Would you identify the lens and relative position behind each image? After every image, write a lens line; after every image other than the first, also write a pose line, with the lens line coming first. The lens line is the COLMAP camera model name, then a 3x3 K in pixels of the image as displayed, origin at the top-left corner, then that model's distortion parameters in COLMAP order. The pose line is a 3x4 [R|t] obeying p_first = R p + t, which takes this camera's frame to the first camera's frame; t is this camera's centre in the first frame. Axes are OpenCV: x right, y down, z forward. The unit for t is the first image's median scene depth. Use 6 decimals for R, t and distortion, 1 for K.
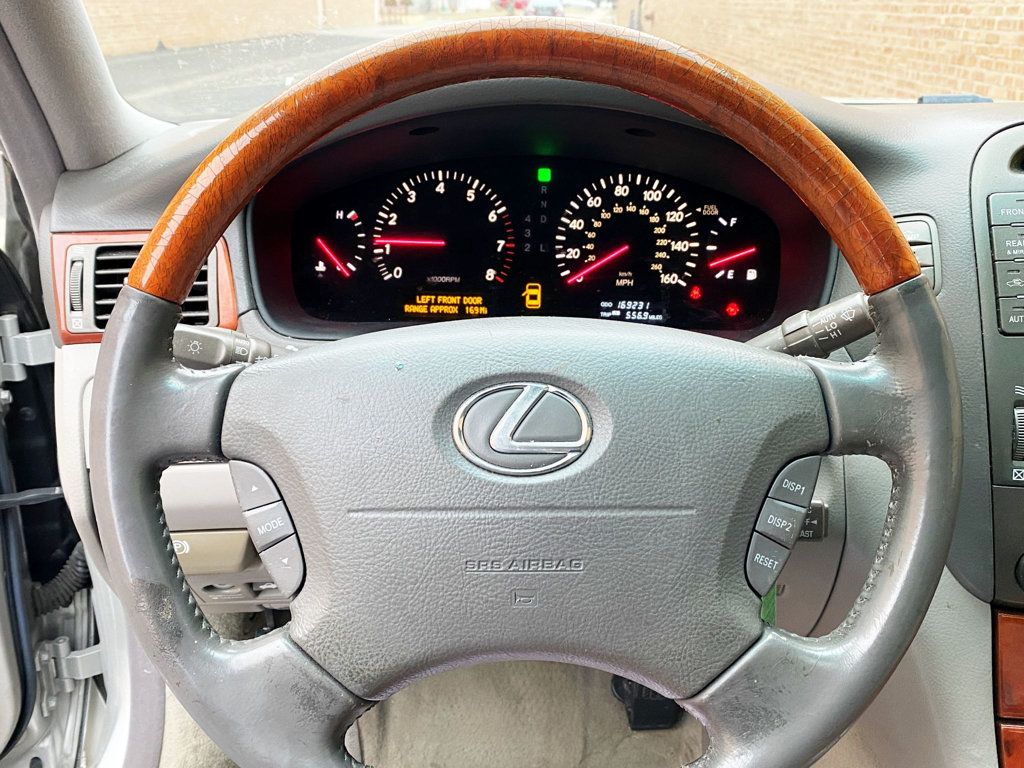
lens RADIAL K [[966.5, 0, 499.8], [0, 966.5, 358.8], [0, 0, 1]] dist [0.240876, -0.859915]
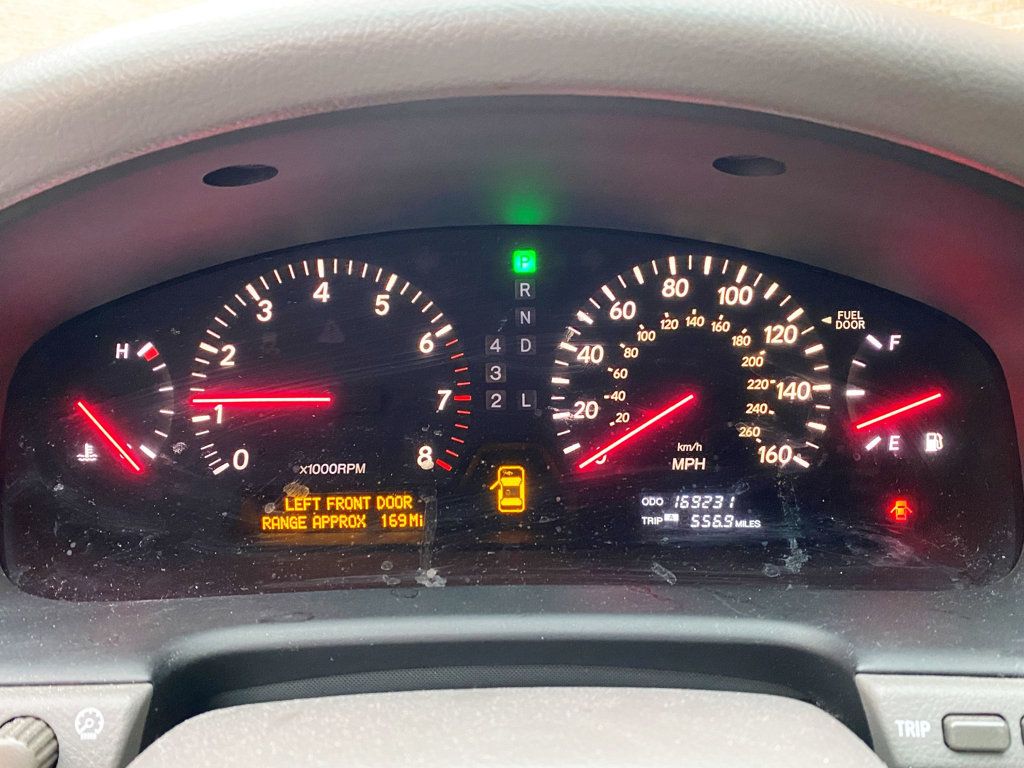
lens RADIAL K [[966.5, 0, 499.8], [0, 966.5, 358.8], [0, 0, 1]] dist [0.240876, -0.859915]
pose [[0.999117, -0.032062, 0.027163, 0.017115], [0.033906, 0.996941, -0.070418, -0.101390], [-0.024822, 0.071277, 0.997148, 0.490279]]
